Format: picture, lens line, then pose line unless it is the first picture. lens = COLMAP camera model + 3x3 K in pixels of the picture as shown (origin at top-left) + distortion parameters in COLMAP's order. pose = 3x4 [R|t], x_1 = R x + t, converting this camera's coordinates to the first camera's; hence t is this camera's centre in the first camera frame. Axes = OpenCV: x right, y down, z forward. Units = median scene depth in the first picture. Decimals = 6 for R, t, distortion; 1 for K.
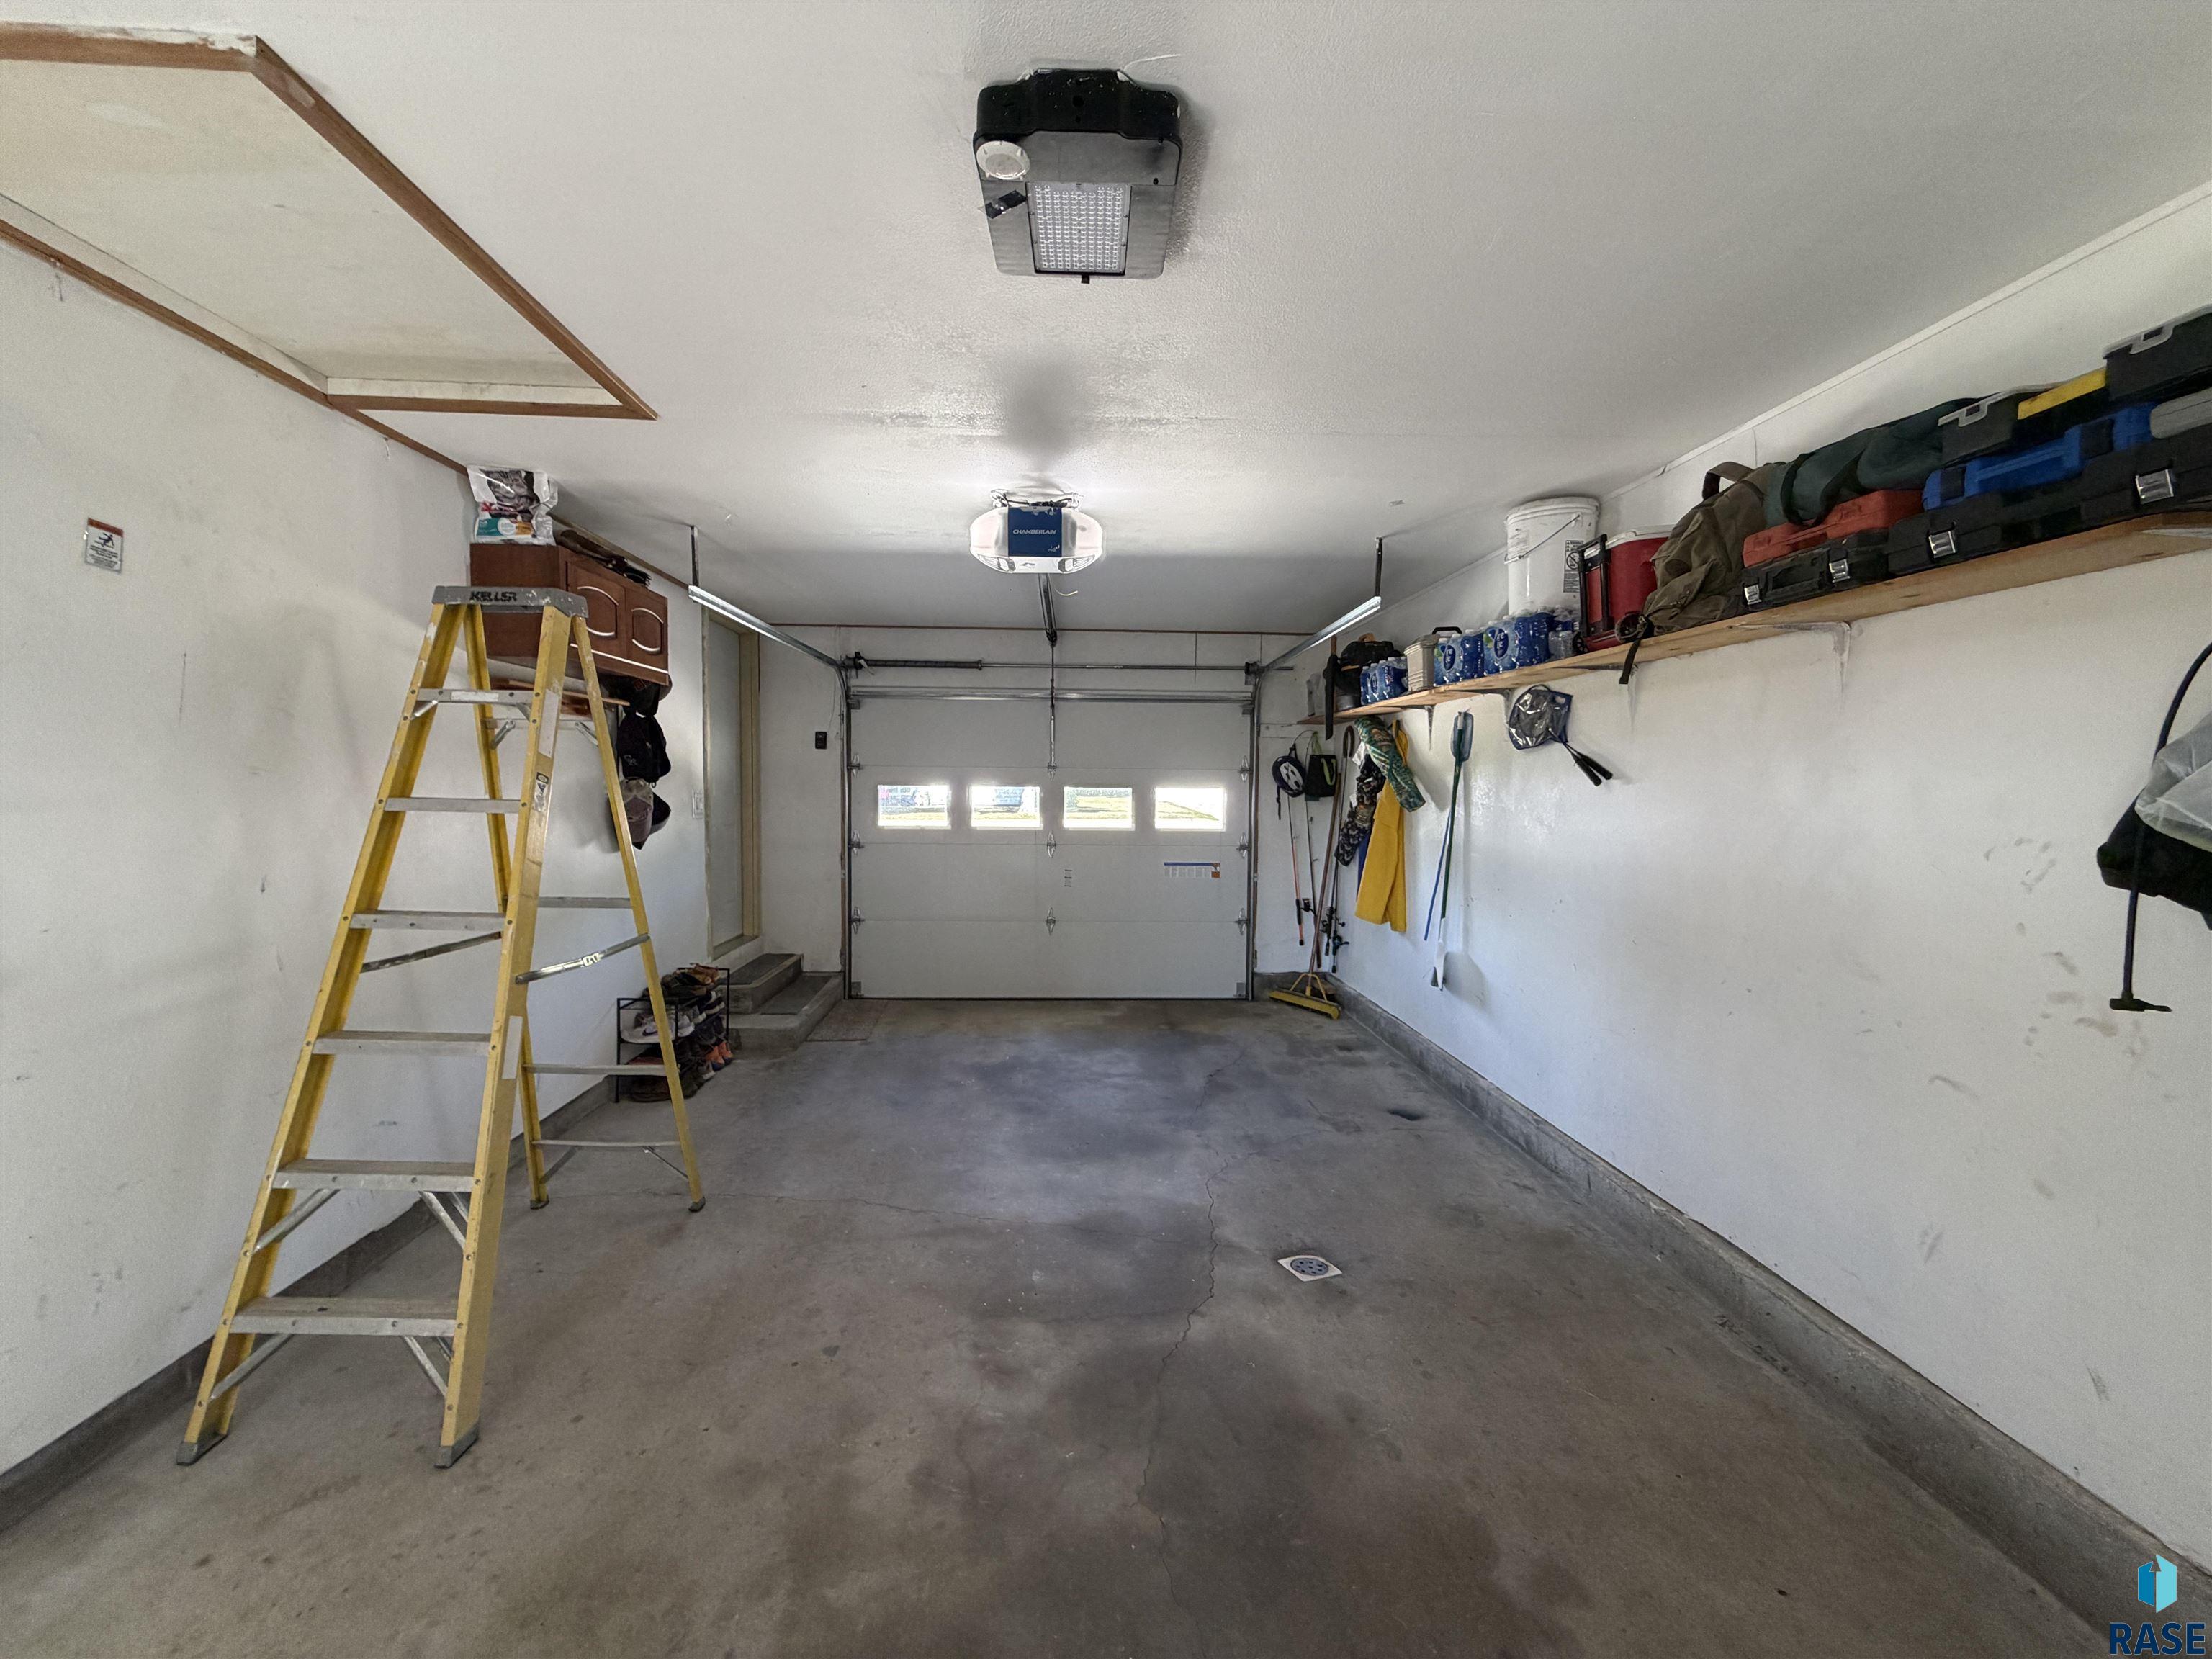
lens RADIAL K [[878.6, 0, 1095.3], [0, 878.6, 829.5], [0, 0, 1]] dist [-0.001483, -0.000187]
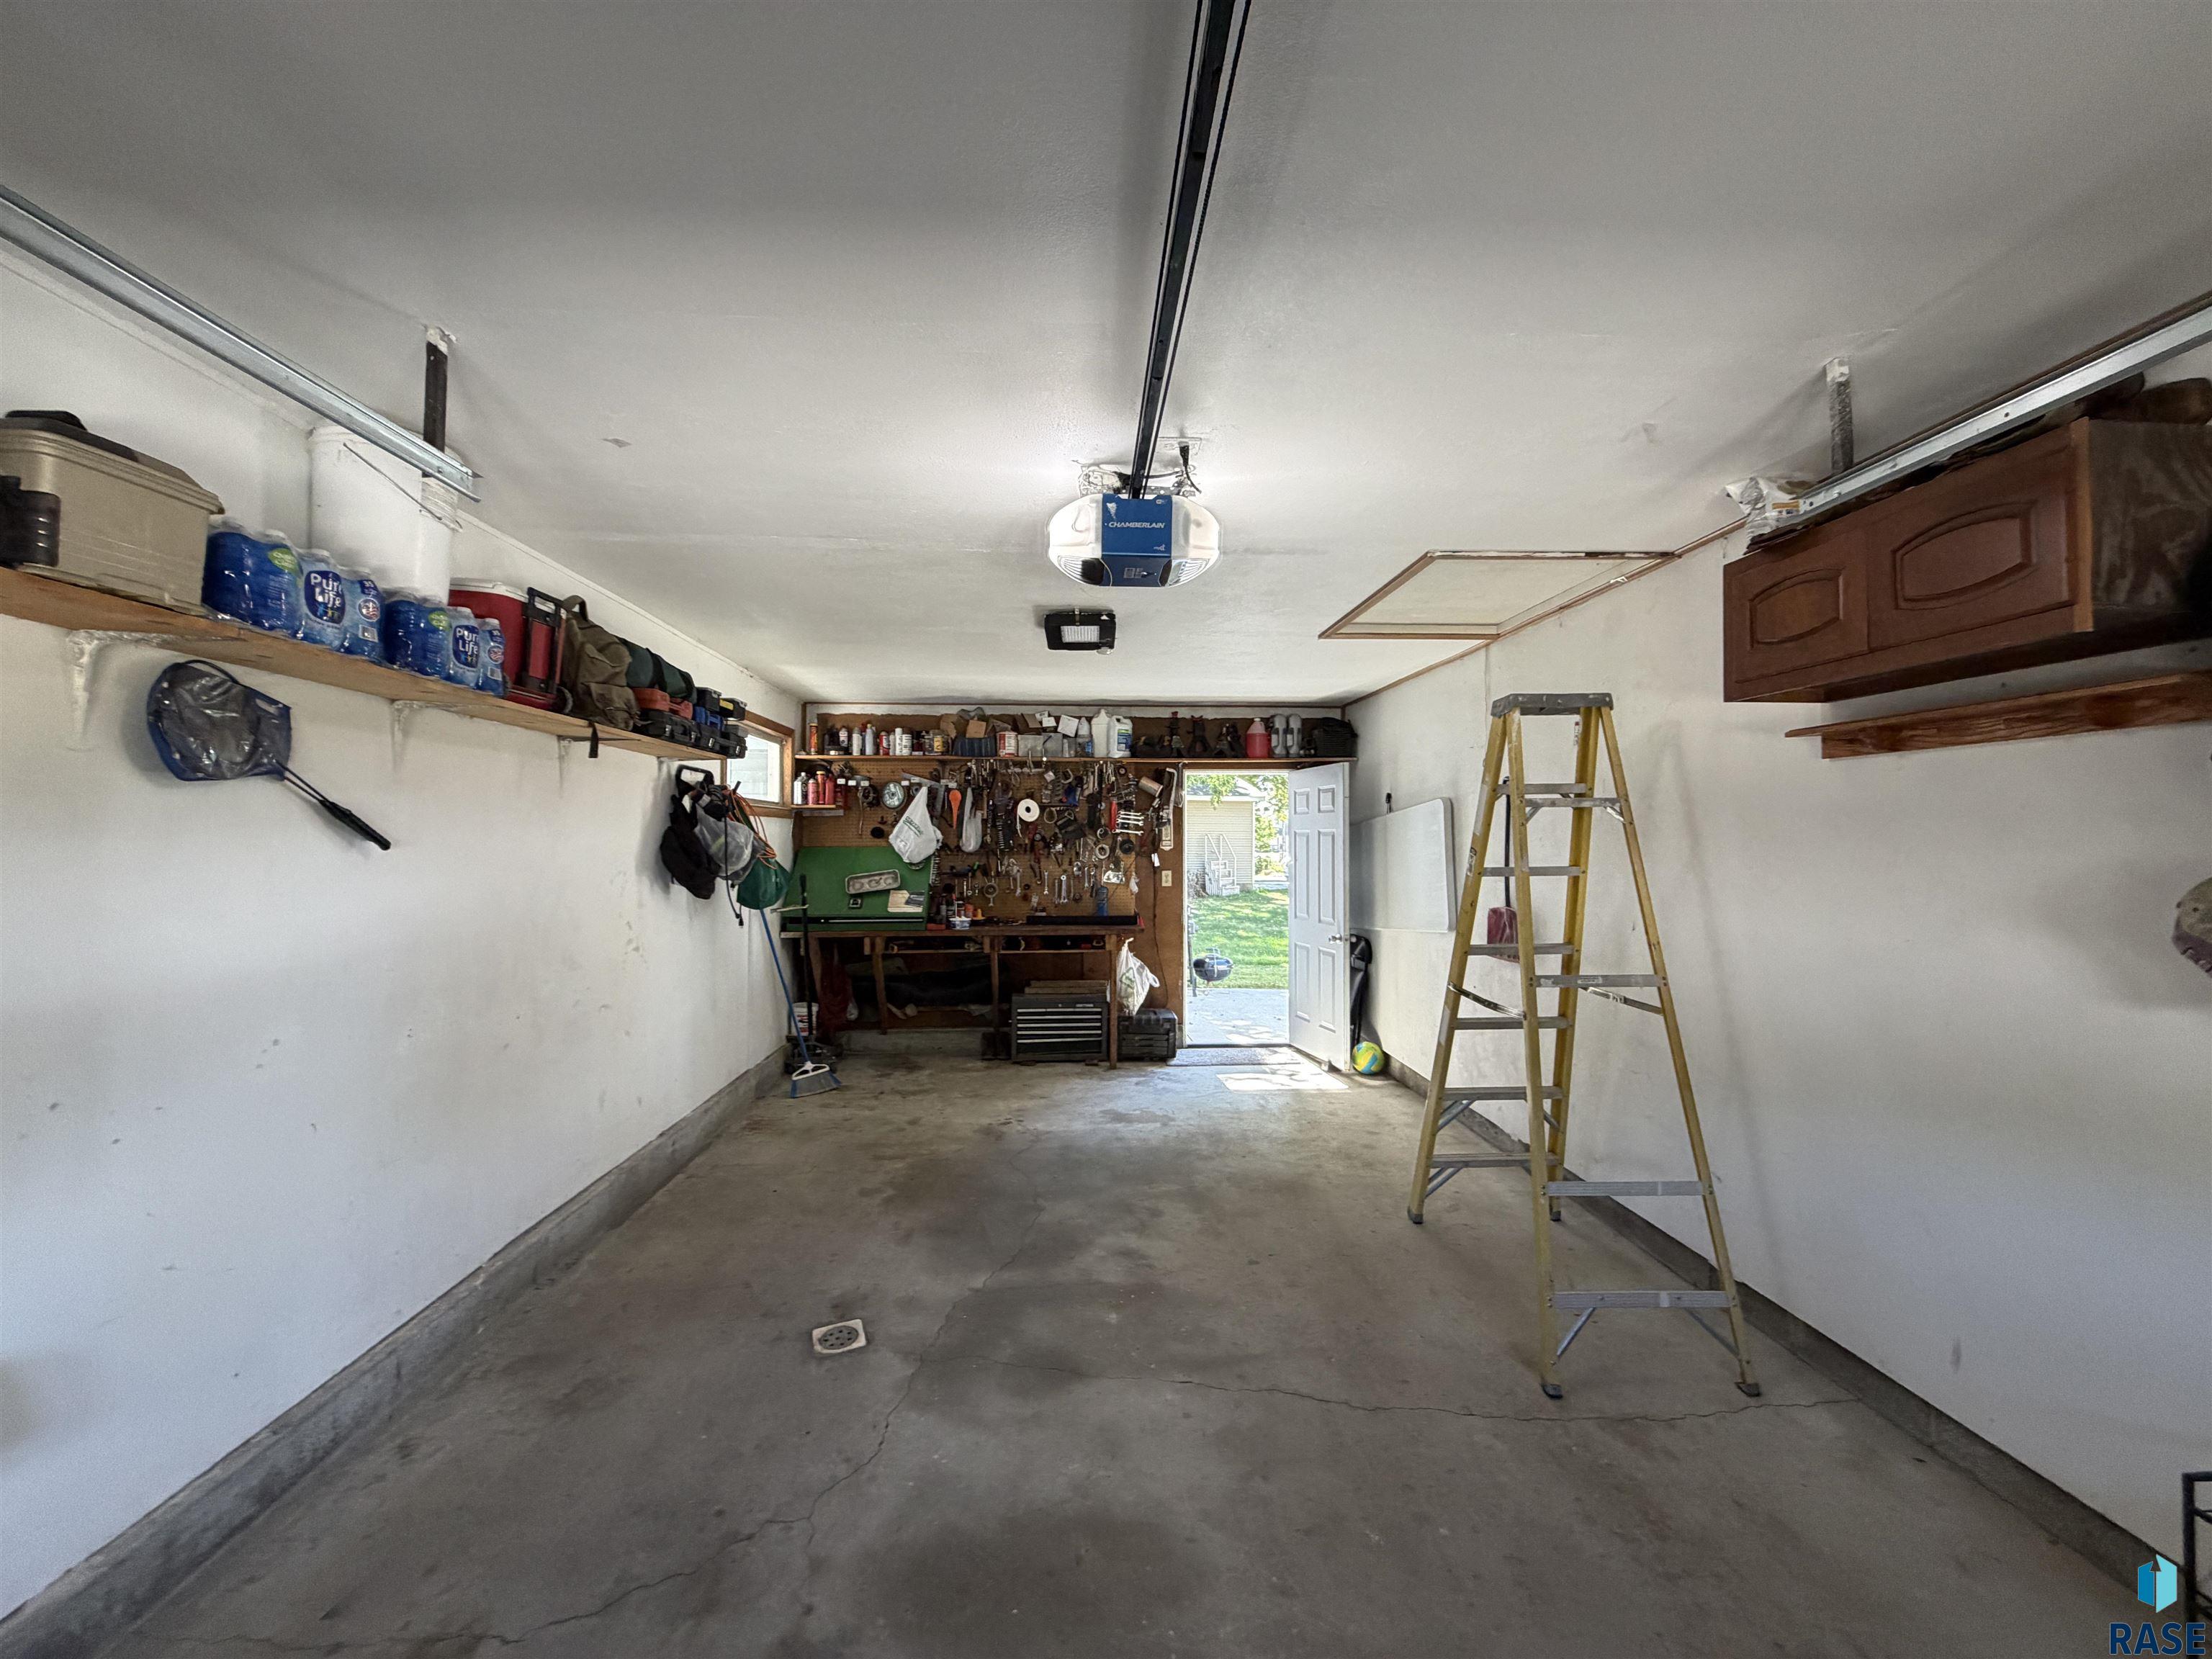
lens RADIAL K [[878.6, 0, 1095.3], [0, 878.6, 829.5], [0, 0, 1]] dist [-0.001483, -0.000187]
pose [[-0.999940, -0.009647, 0.005195, -0.044944], [-0.009434, 0.999177, 0.039444, -0.118087], [-0.005572, 0.039393, -0.999208, 2.017336]]
